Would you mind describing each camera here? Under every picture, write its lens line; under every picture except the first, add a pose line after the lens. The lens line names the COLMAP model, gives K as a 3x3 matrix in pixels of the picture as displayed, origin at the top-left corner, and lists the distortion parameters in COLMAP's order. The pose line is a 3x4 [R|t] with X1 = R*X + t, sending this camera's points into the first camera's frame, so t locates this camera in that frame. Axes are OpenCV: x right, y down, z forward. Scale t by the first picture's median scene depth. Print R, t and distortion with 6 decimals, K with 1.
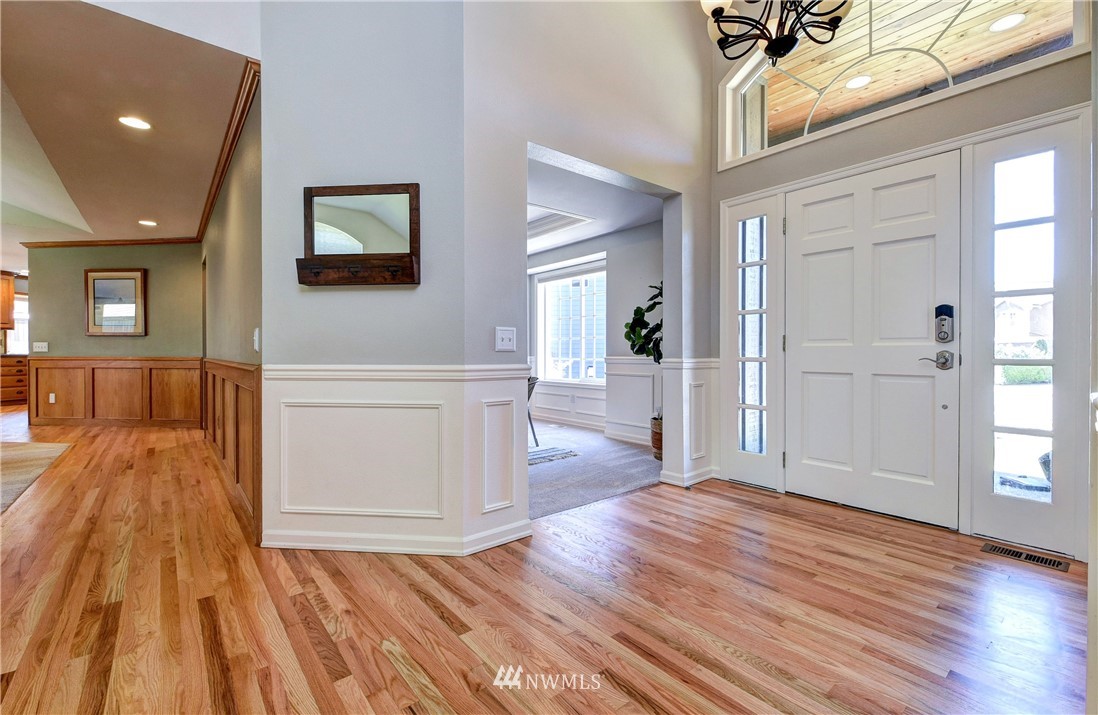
lens RADIAL K [[470.4, 0, 547.8], [0, 470.4, 356.8], [0, 0, 1]] dist [0.013529, -0.009163]
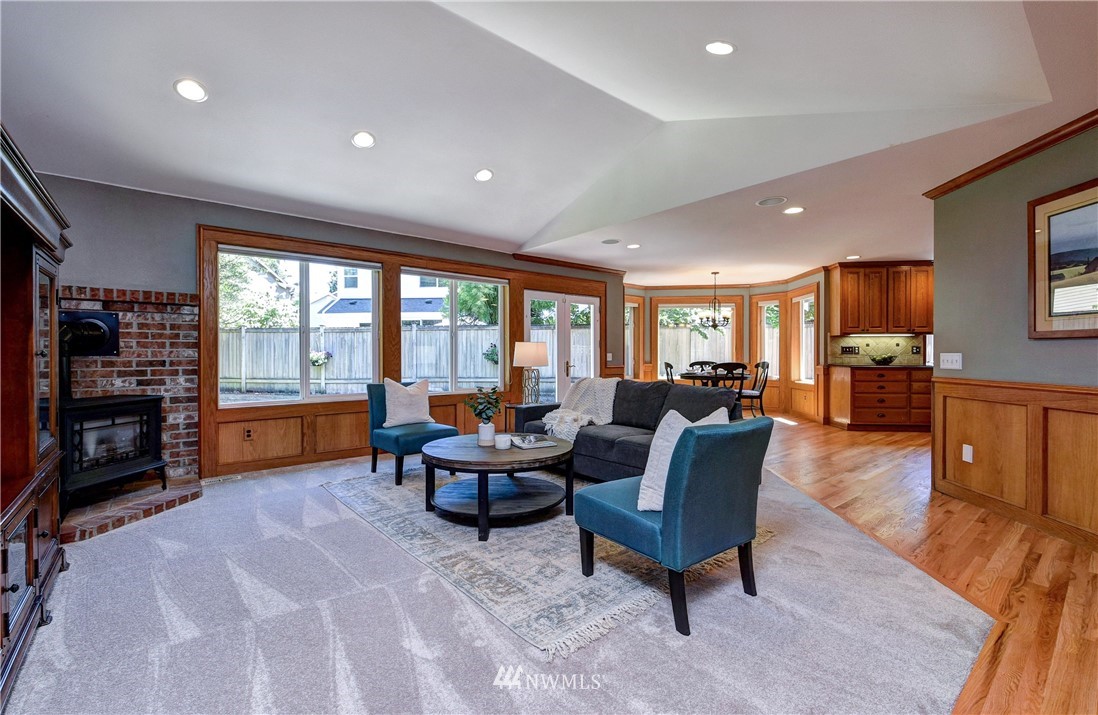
lens RADIAL K [[470.4, 0, 547.8], [0, 470.4, 356.8], [0, 0, 1]] dist [0.013529, -0.009163]
pose [[0.000668, 0.001201, -0.999999, -0.490827], [-0.006167, 0.999980, 0.001197, -0.023502], [0.999981, 0.006166, 0.000675, 0.502188]]
